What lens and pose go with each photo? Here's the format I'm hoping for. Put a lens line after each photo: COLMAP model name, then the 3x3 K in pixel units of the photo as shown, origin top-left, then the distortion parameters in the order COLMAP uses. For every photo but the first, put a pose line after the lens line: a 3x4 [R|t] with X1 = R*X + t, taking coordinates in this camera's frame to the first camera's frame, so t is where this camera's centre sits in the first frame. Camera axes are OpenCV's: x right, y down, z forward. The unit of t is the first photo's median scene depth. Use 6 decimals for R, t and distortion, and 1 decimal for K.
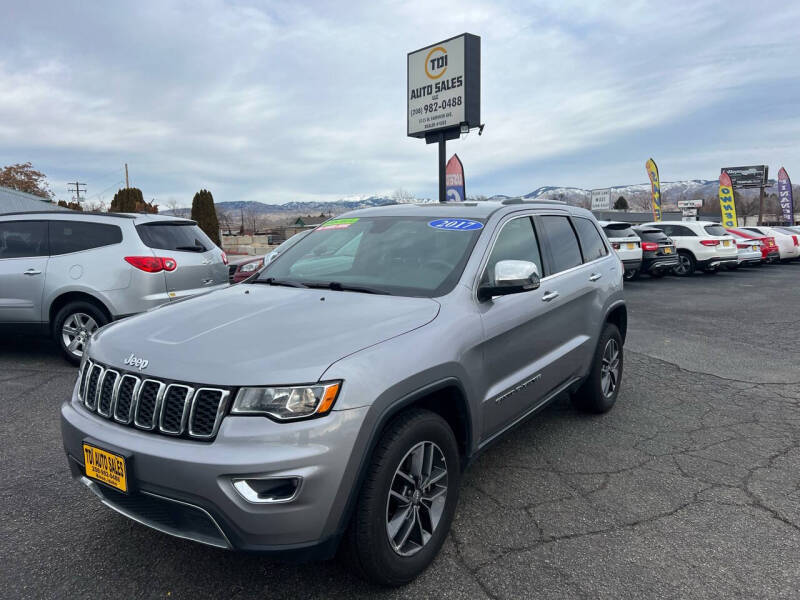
lens RADIAL K [[617.0, 0, 400.4], [0, 617.0, 302.0], [0, 0, 1]] dist [0.043202, -0.053894]
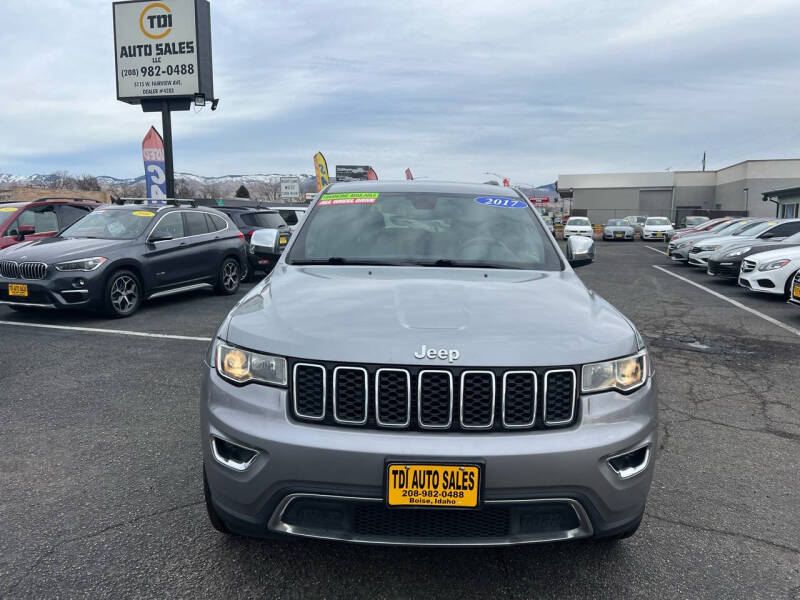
lens RADIAL K [[617.0, 0, 399.6], [0, 617.0, 306.5], [0, 0, 1]] dist [0.043202, -0.053894]
pose [[0.810690, -0.058101, 0.582586, -0.541388], [0.043368, 0.998289, 0.039210, 0.000115], [-0.583868, -0.006522, 0.811823, 0.210544]]
